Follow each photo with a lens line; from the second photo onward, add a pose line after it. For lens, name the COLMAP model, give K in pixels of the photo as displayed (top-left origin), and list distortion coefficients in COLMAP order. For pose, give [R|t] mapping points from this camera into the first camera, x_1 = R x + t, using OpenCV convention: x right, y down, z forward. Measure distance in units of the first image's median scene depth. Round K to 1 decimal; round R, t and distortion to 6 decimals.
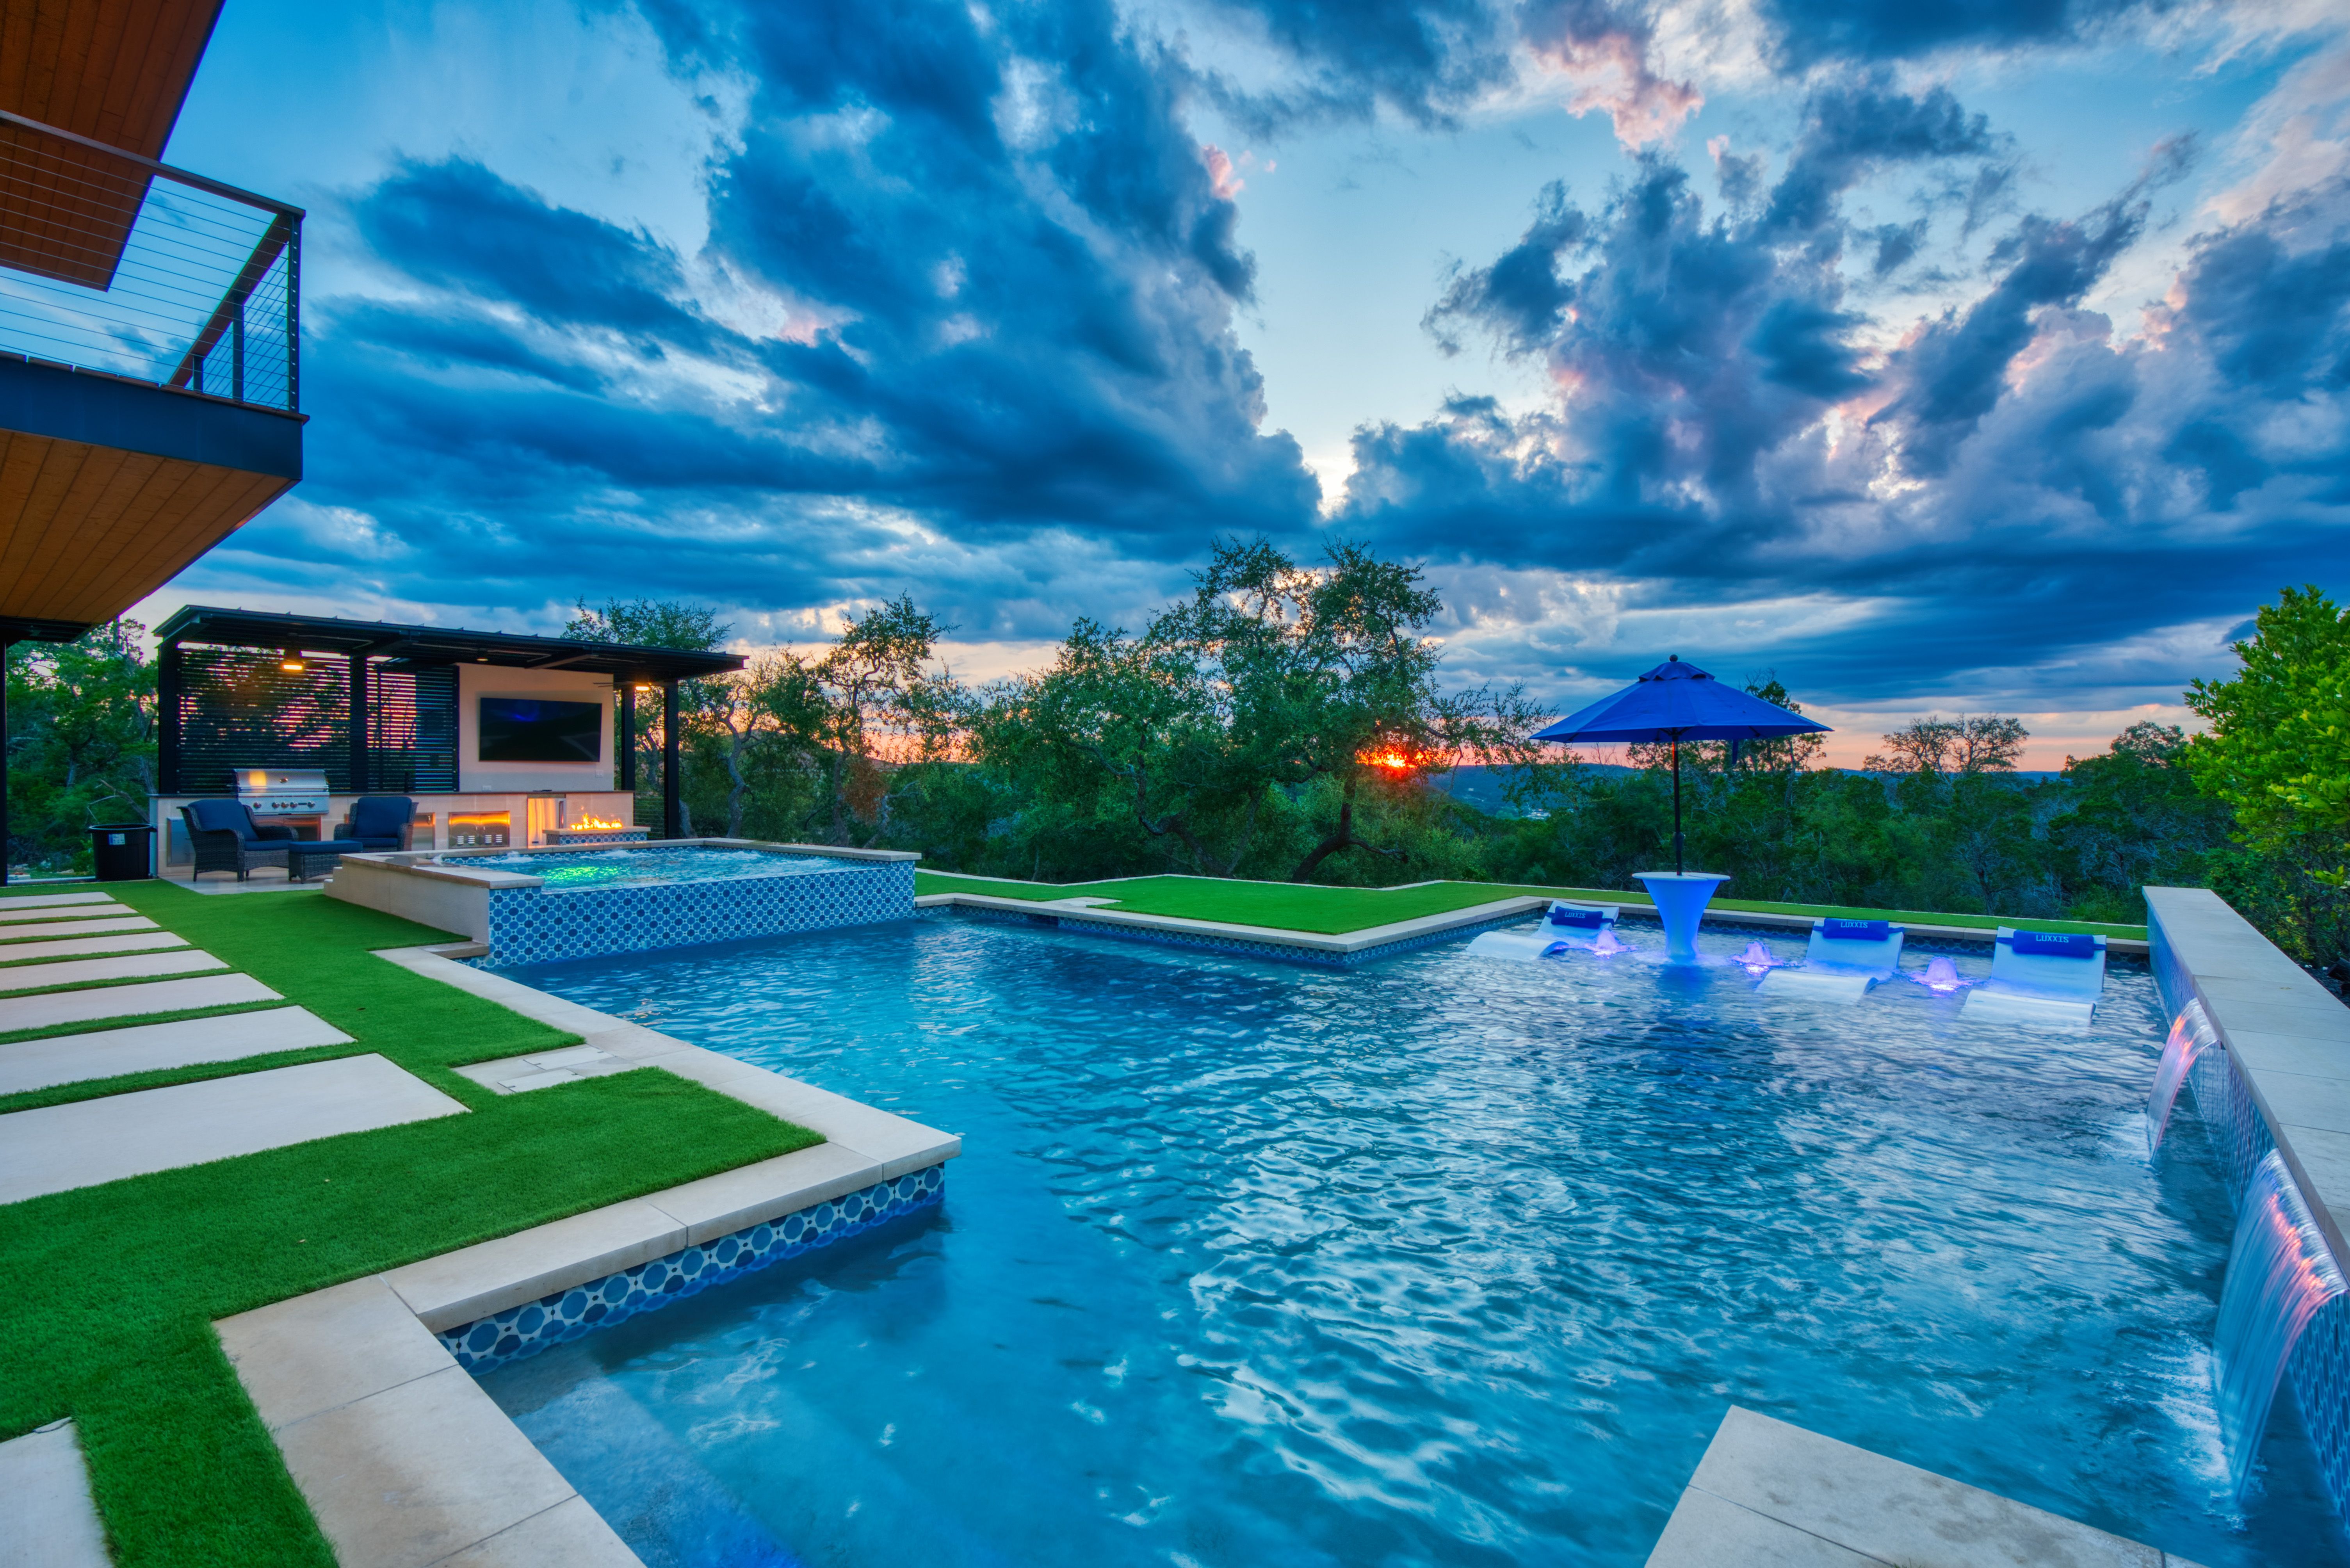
lens RADIAL K [[1061.0, 0, 1175.0], [0, 1061.0, 784.0], [0, 0, 1]] dist [0.003998, 0.000006]
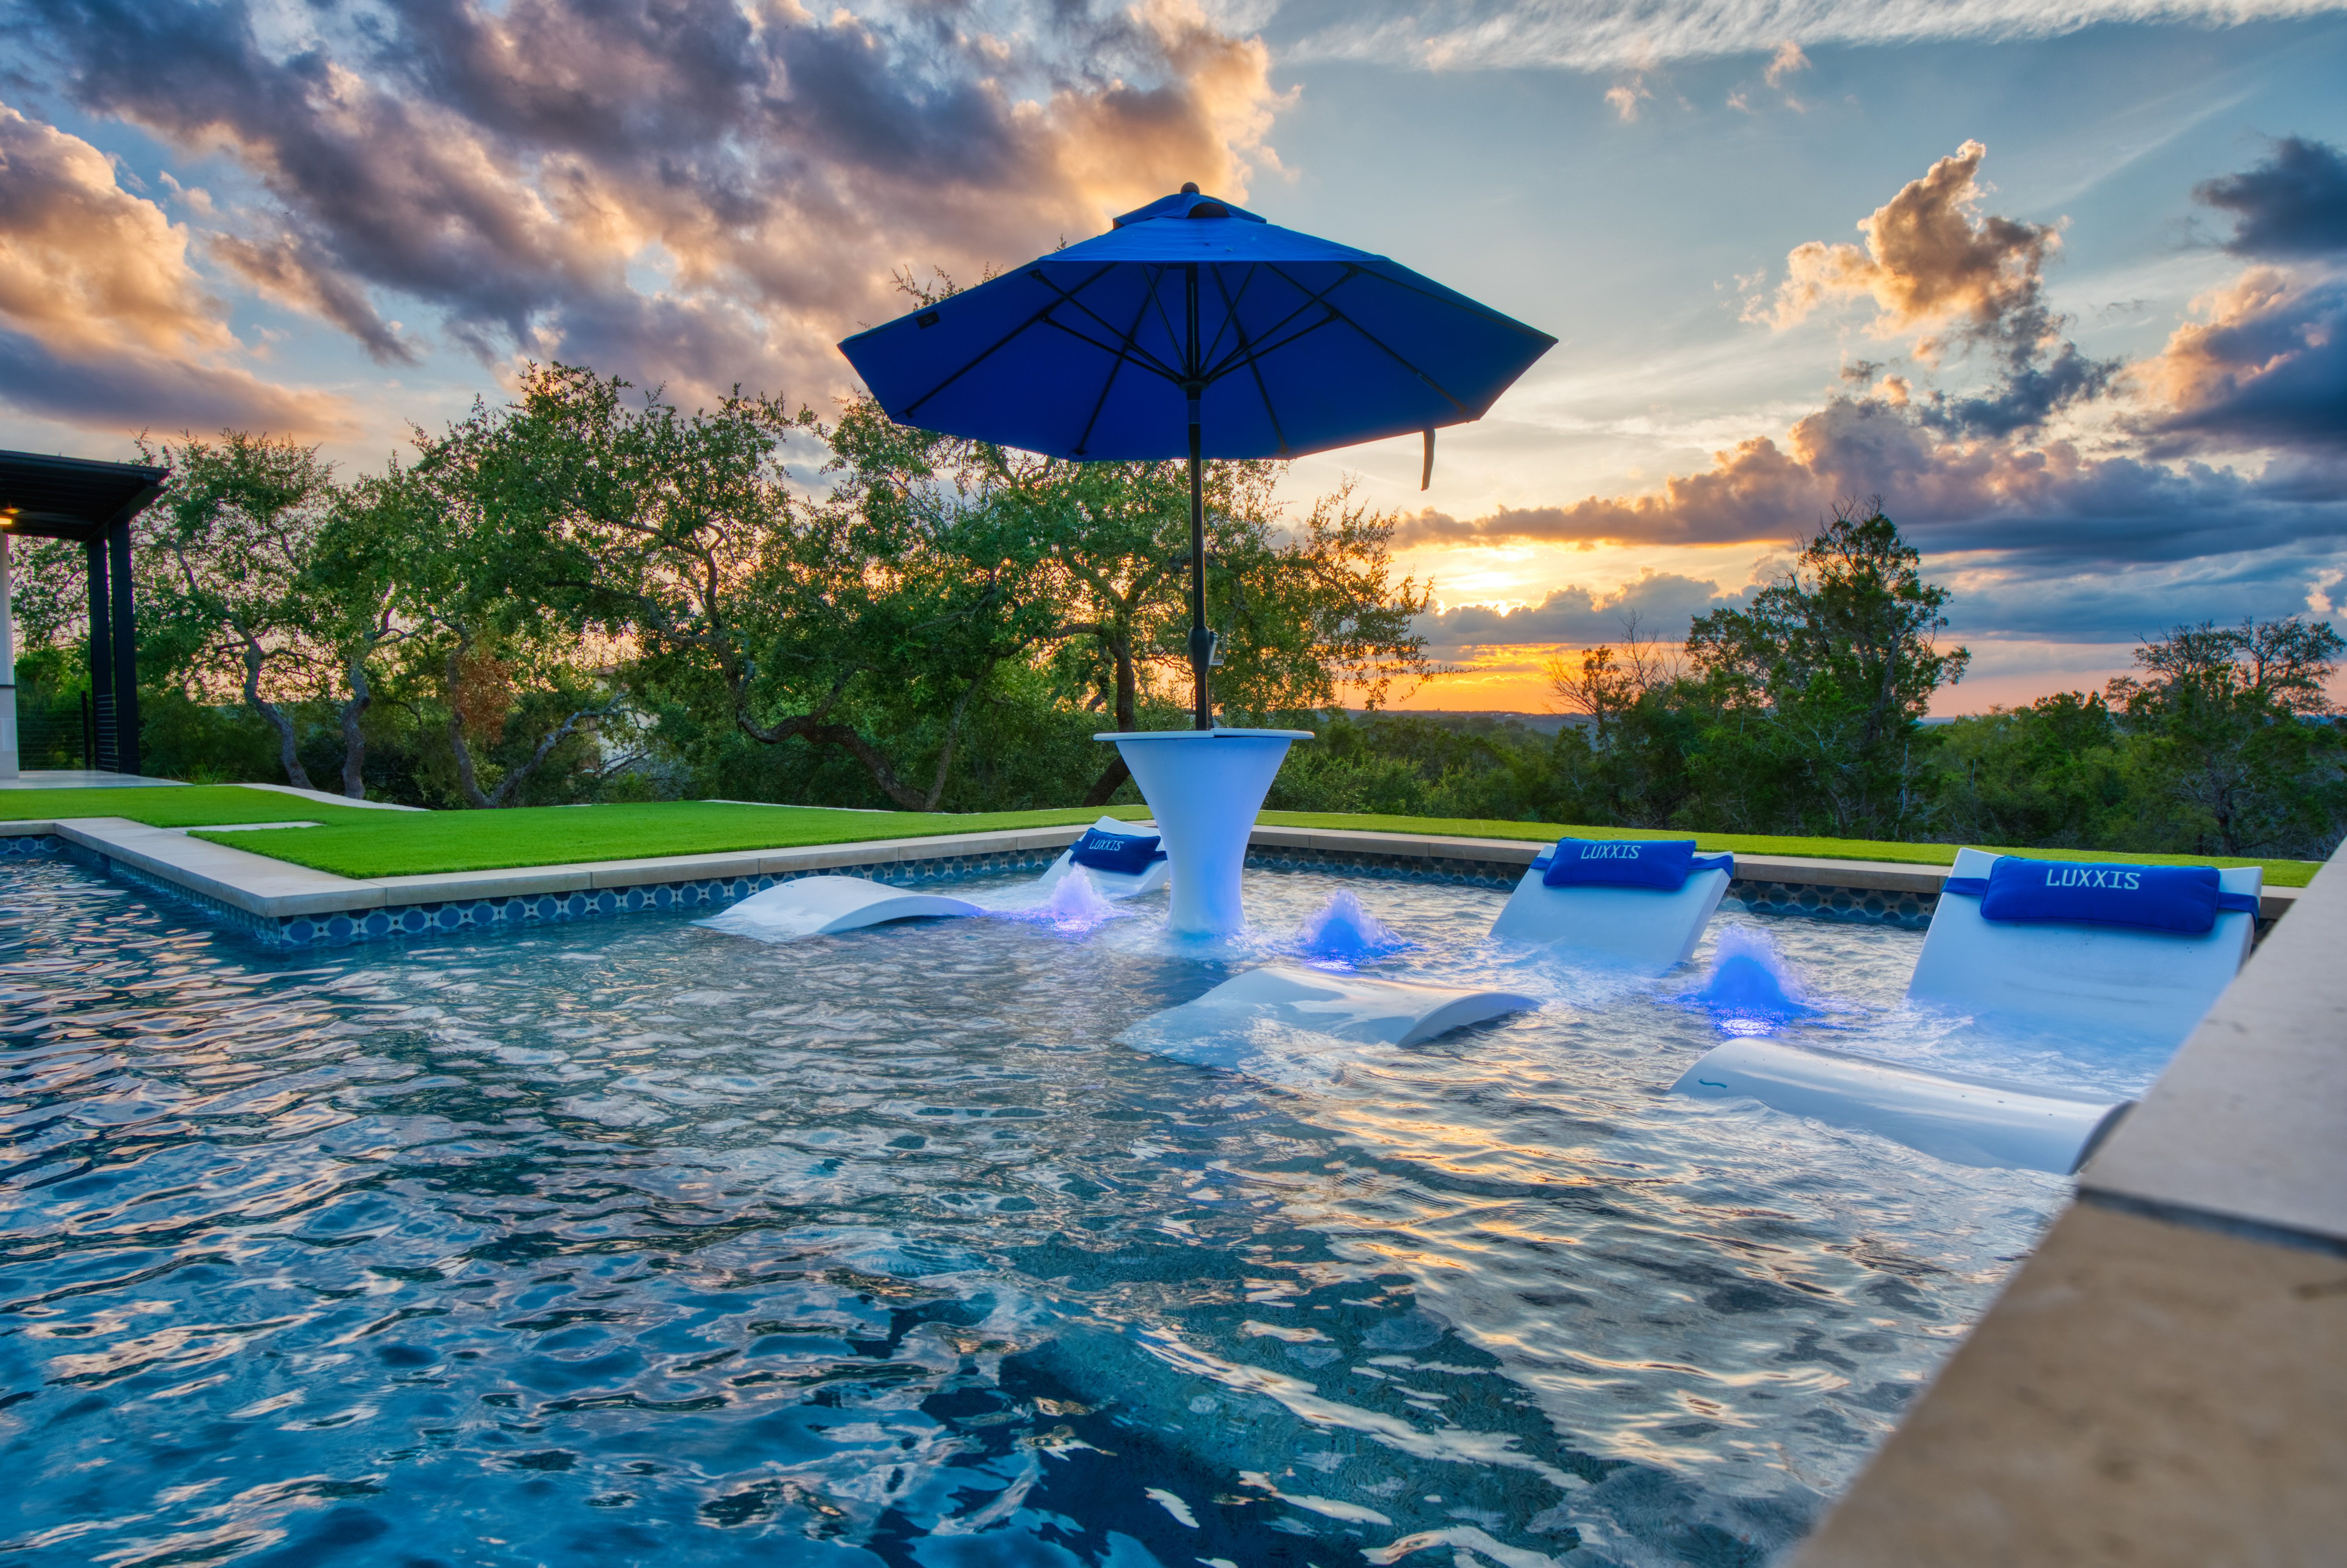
lens RADIAL K [[1269.2, 0, 1173.5], [0, 1269.2, 784.0], [0, 0, 1]] dist [0.001016, 0.001171]
pose [[0.997104, -0.004393, -0.075917, 0.298328], [0.007001, 0.999393, 0.034120, 0.052374], [0.075721, -0.034552, 0.996530, 0.302962]]
